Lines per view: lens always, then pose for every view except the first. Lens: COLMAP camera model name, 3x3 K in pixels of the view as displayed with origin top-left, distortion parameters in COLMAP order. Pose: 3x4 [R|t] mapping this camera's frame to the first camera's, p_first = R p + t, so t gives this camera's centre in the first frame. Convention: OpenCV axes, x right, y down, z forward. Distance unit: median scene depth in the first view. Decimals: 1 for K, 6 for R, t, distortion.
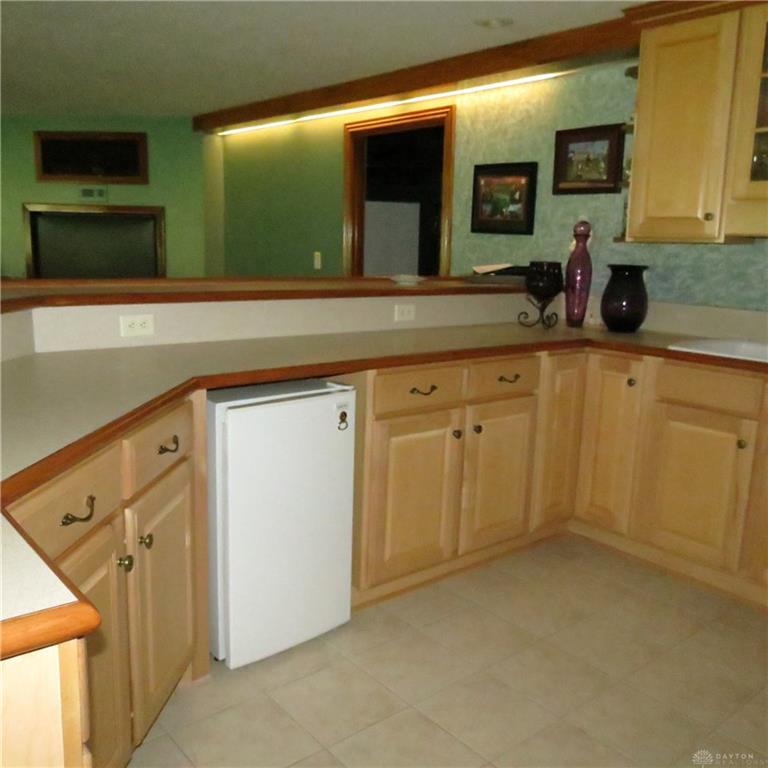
lens RADIAL K [[744.1, 0, 399.2], [0, 744.1, 383.6], [0, 0, 1]] dist [-0.001757, -0.014580]
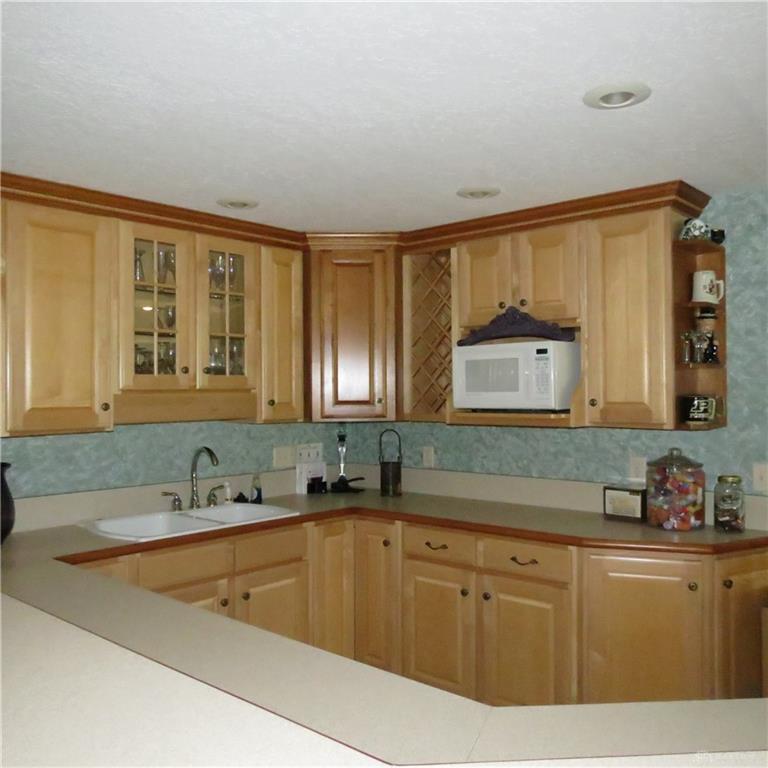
lens RADIAL K [[744.1, 0, 399.2], [0, 744.1, 383.6], [0, 0, 1]] dist [-0.001757, -0.014580]
pose [[-0.138427, -0.021232, 0.990145, -0.546593], [0.185161, 0.981587, 0.046935, -0.195071], [-0.972910, 0.189833, -0.131947, 0.630247]]
